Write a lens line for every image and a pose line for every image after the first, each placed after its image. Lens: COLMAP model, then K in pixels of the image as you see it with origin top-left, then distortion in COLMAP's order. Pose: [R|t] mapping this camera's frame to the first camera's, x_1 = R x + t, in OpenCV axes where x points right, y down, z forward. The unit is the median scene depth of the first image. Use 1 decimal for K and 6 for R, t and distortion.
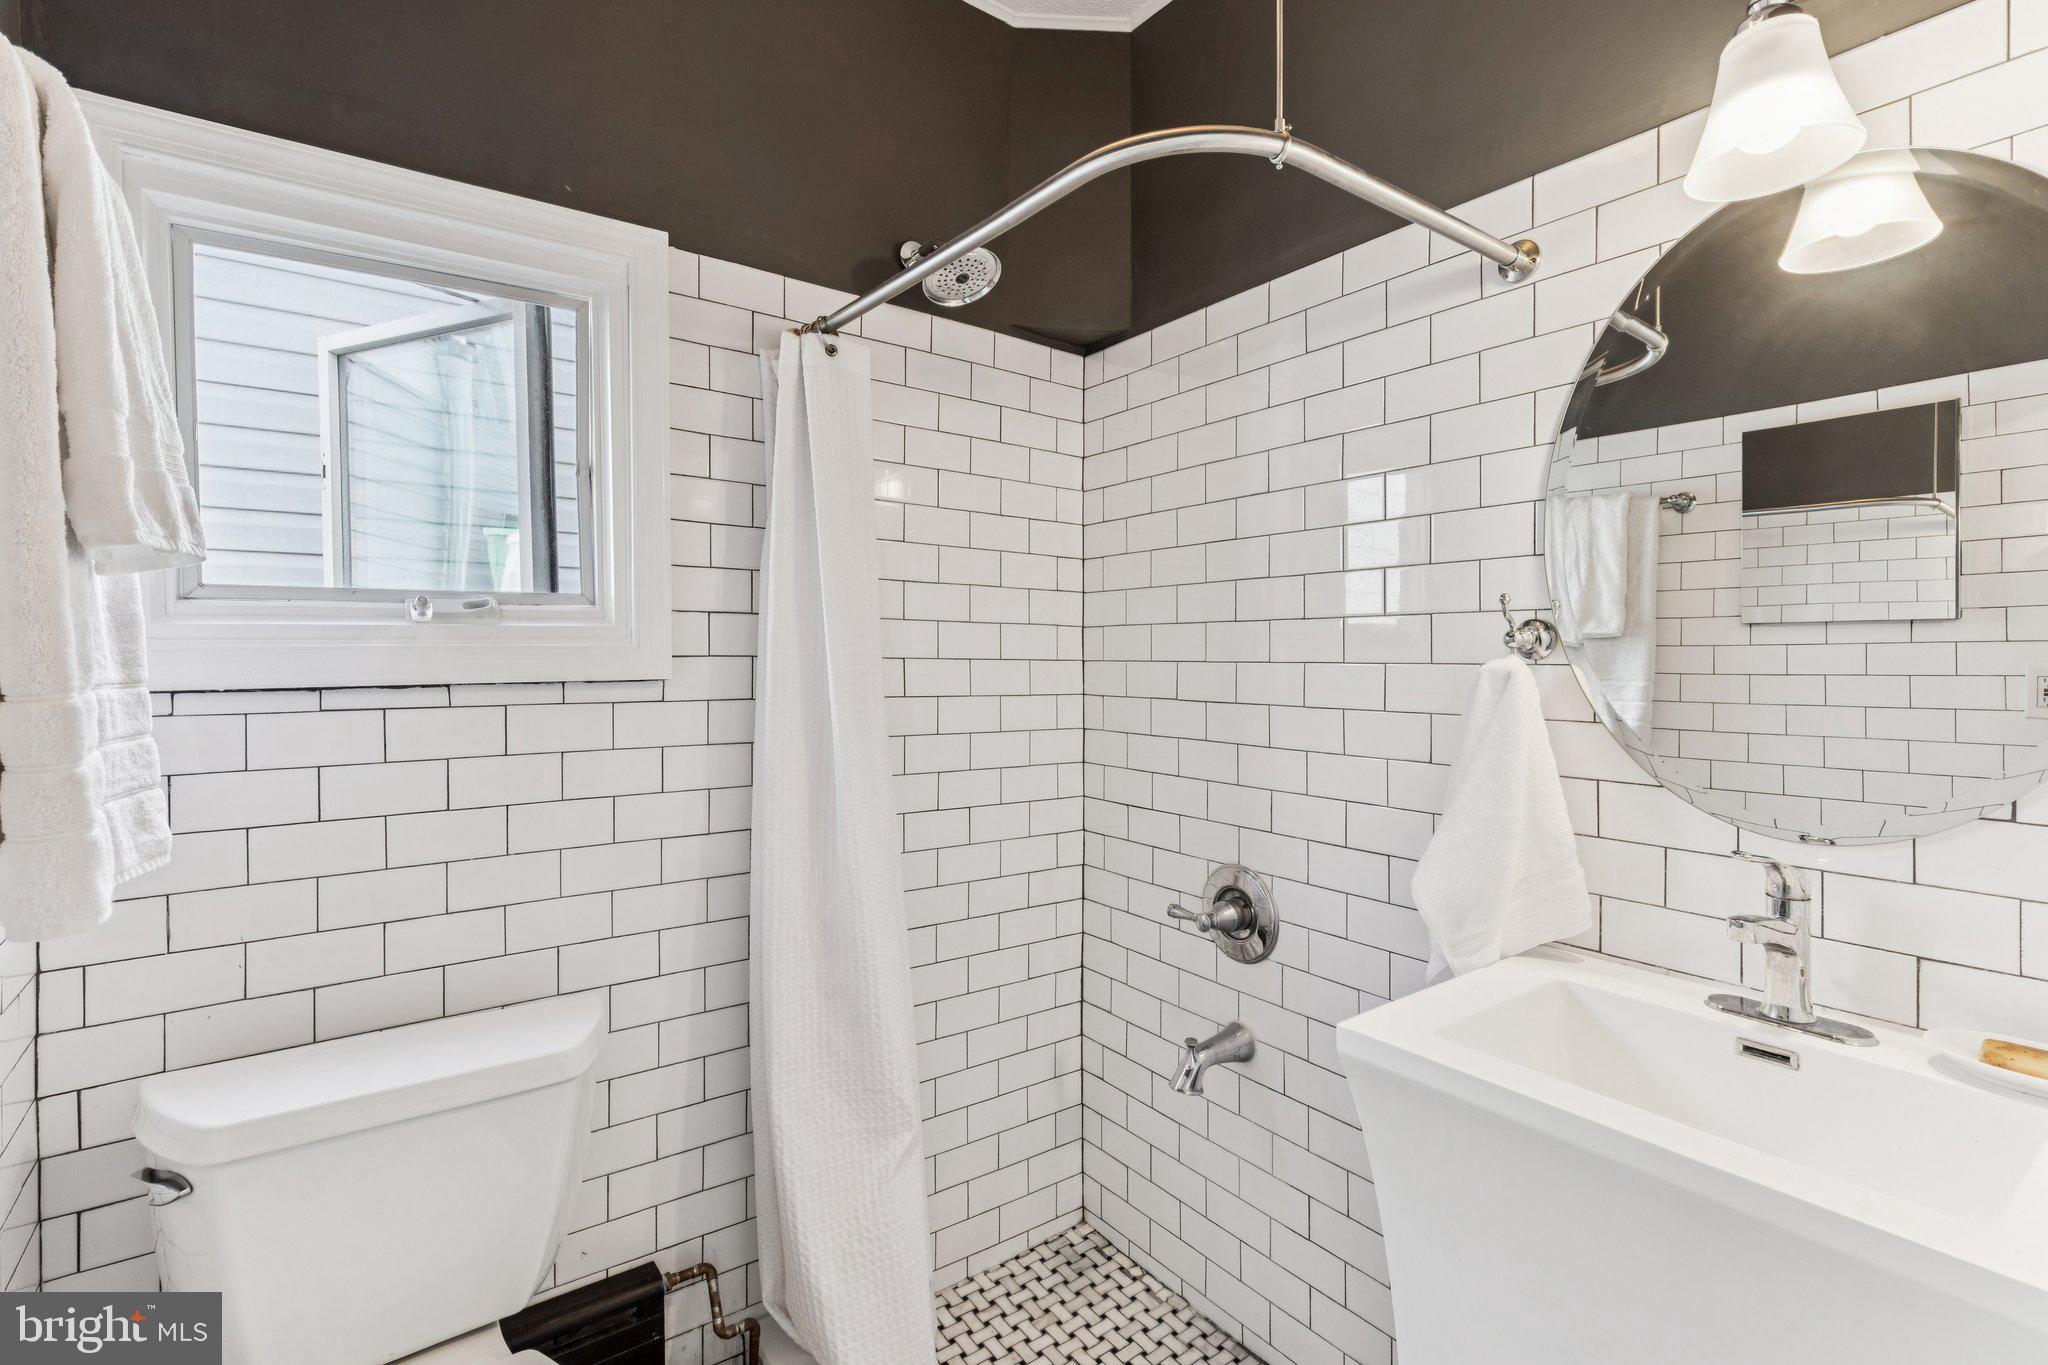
lens RADIAL K [[936.2, 0, 1019.9], [0, 936.2, 673.8], [0, 0, 1]] dist [0.010705, 0.000171]
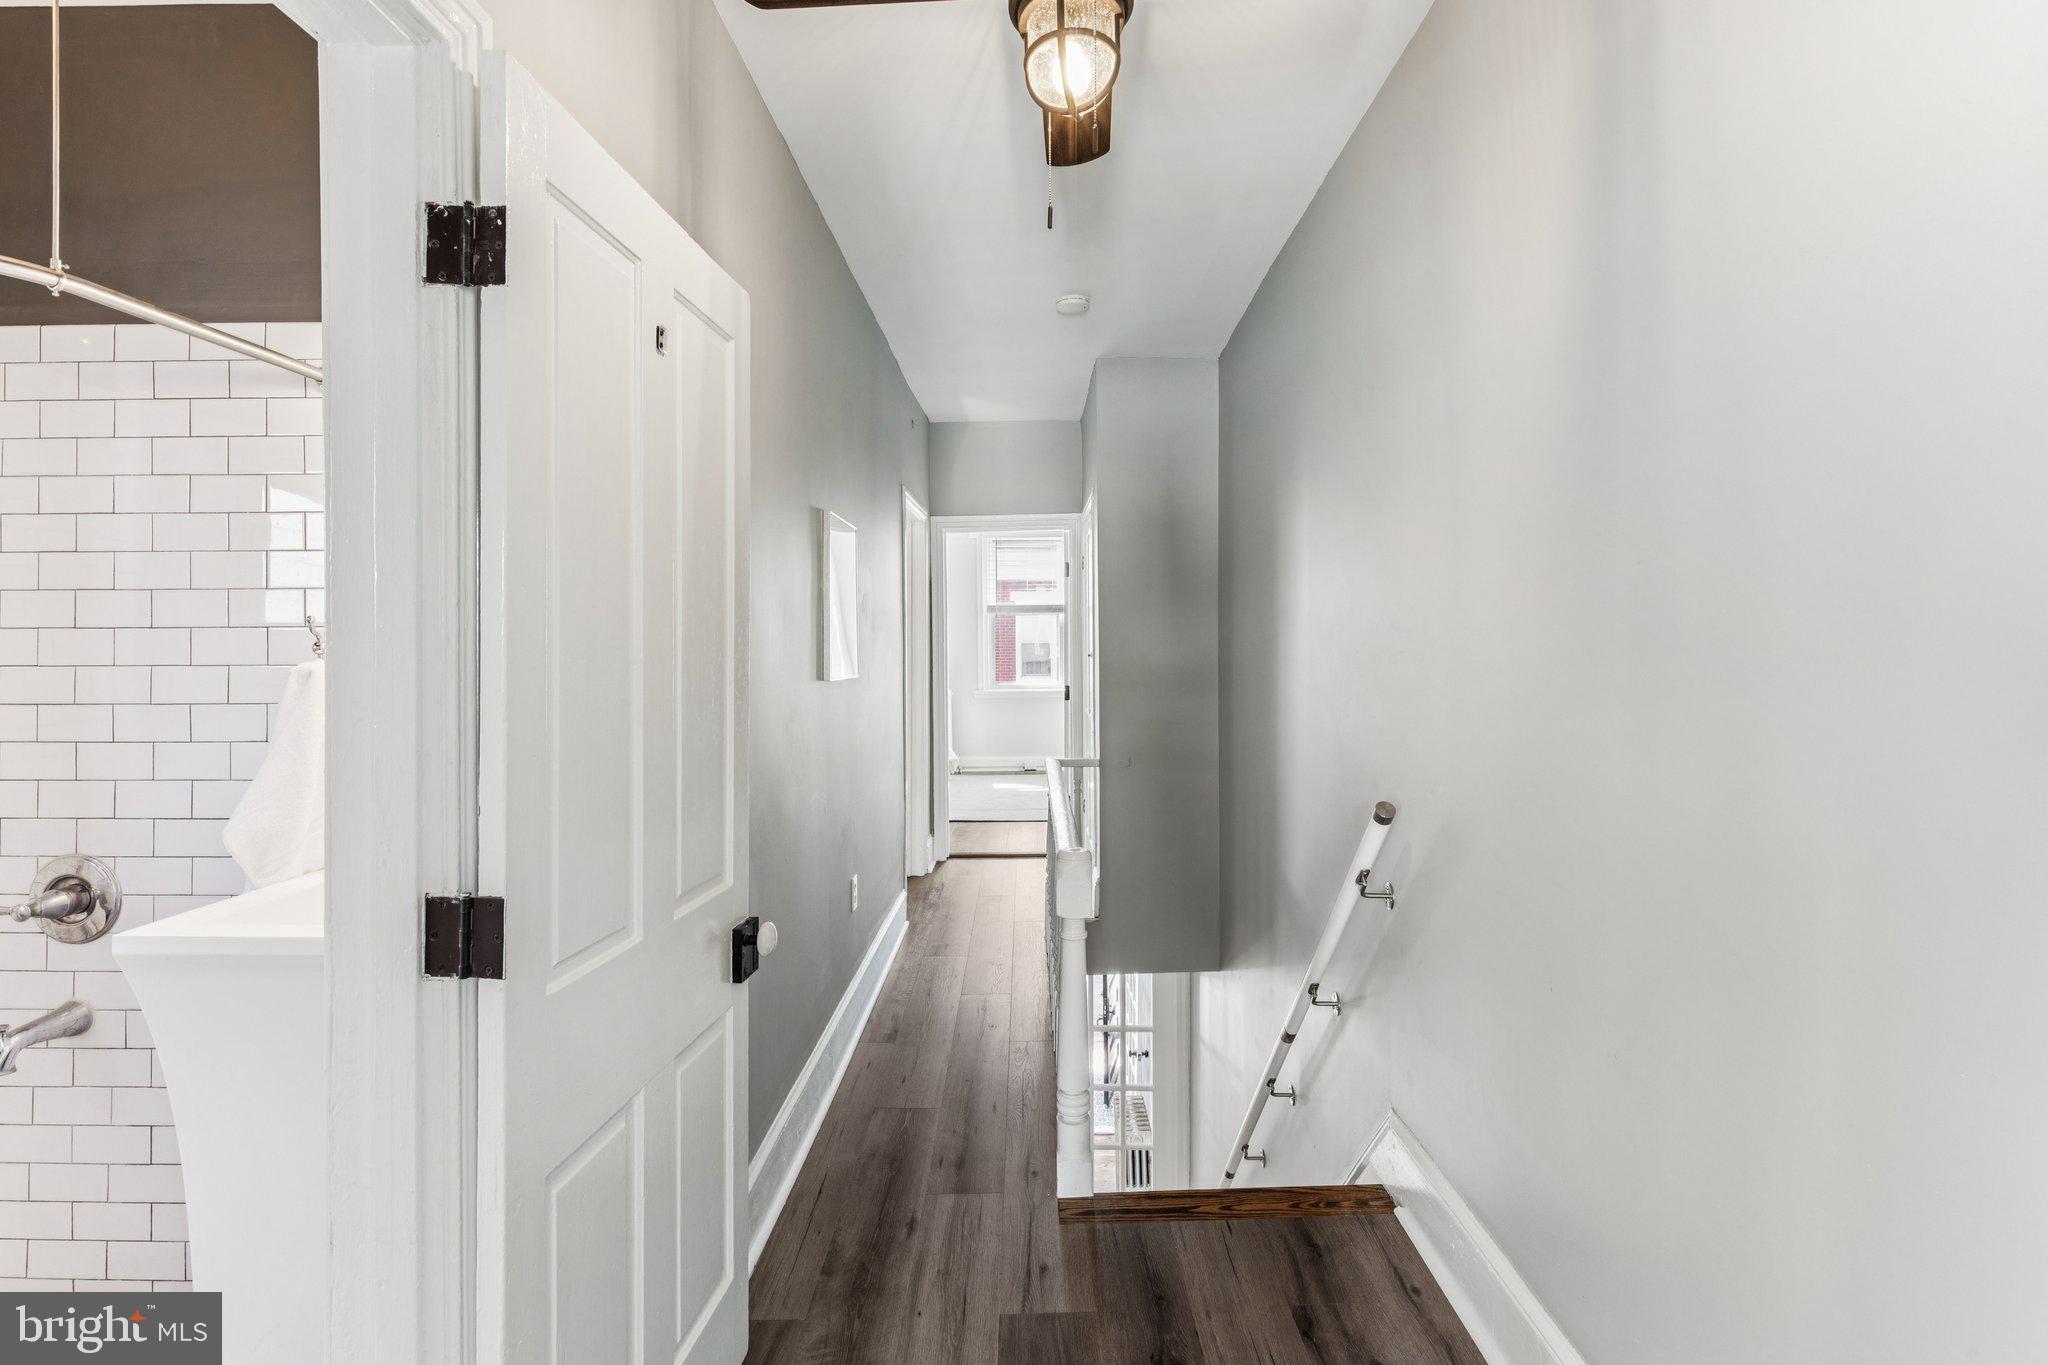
lens RADIAL K [[936.2, 0, 1015.4], [0, 936.2, 630.5], [0, 0, 1]] dist [0.010705, 0.000171]
pose [[0.609840, 0.004274, 0.792513, 0.029120], [0.020958, 0.999549, -0.021518, -0.007273], [-0.792247, 0.029732, 0.609475, -0.544815]]
